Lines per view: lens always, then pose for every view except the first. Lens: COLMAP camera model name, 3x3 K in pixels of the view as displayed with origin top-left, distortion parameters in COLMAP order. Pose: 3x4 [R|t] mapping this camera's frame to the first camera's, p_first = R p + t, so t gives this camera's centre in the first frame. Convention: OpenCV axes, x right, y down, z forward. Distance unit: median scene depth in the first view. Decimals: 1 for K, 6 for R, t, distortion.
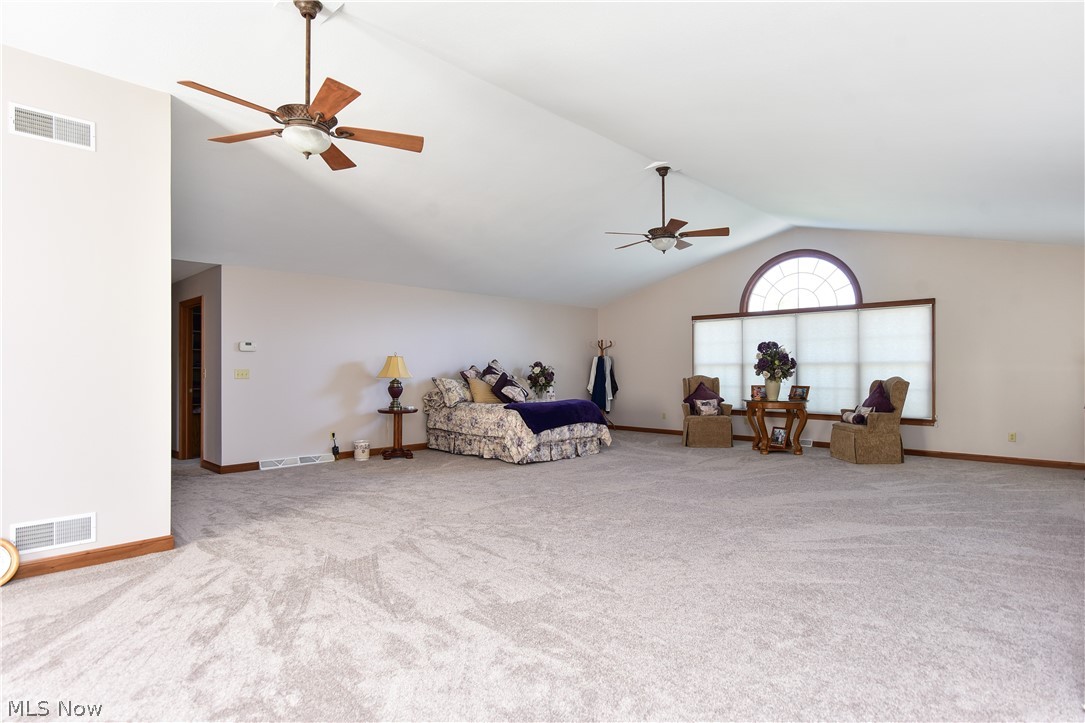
lens RADIAL K [[577.2, 0, 545.8], [0, 577.2, 366.4], [0, 0, 1]] dist [-0.000932, 0.003054]
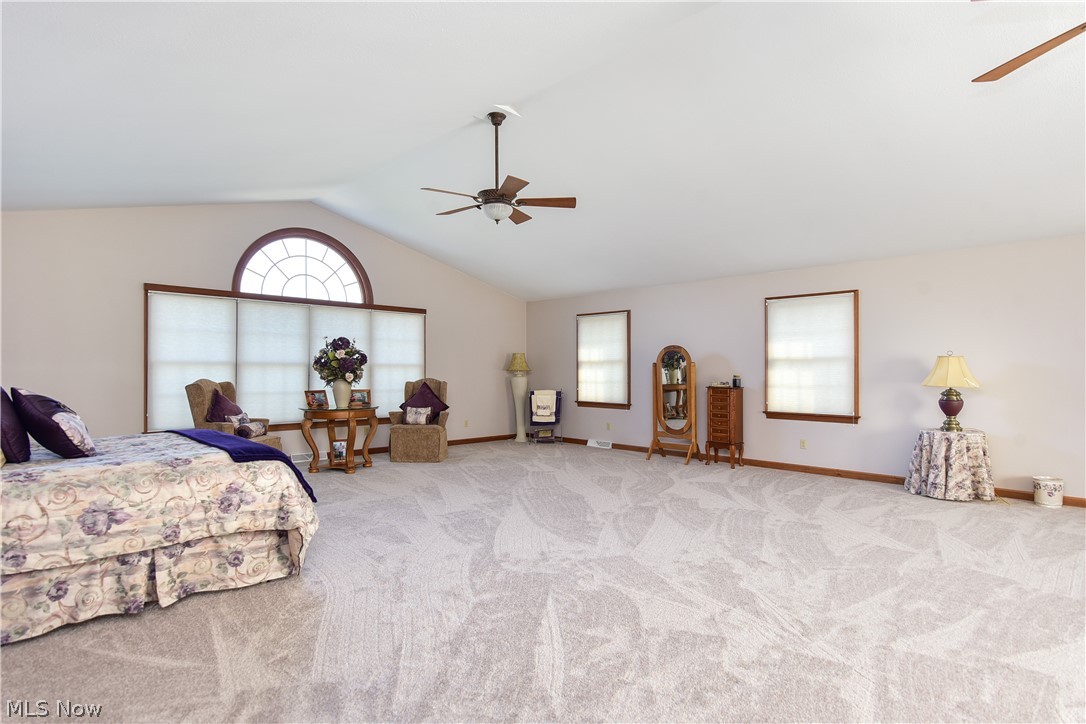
lens RADIAL K [[577.7, 0, 549.7], [0, 577.7, 366.5], [0, 0, 1]] dist [-0.000932, 0.003054]
pose [[0.012022, 0.011300, 0.999864, -0.456230], [-0.008826, 0.999898, -0.011194, 0.006313], [-0.999889, -0.008690, 0.012120, 0.717941]]
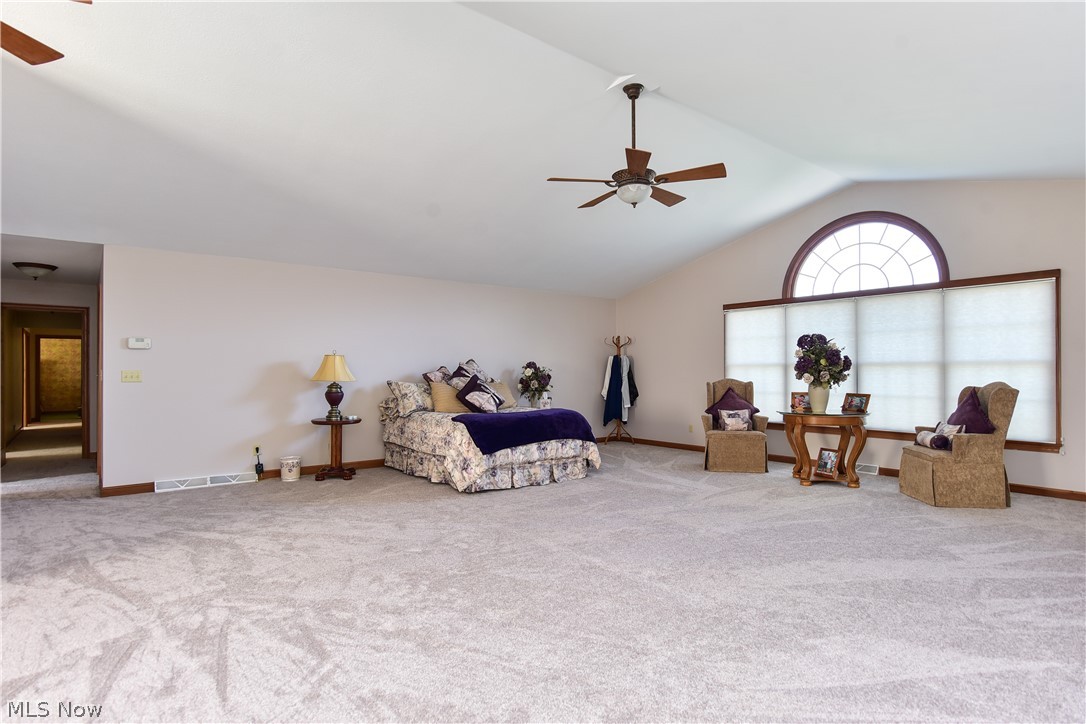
lens RADIAL K [[577.7, 0, 547.6], [0, 577.7, 368.1], [0, 0, 1]] dist [-0.000932, 0.003054]
pose [[0.991072, 0.000131, -0.133330, 0.151274], [-0.000104, 1.000000, 0.000208, 0.001105], [0.133330, -0.000192, 0.991072, 0.221501]]
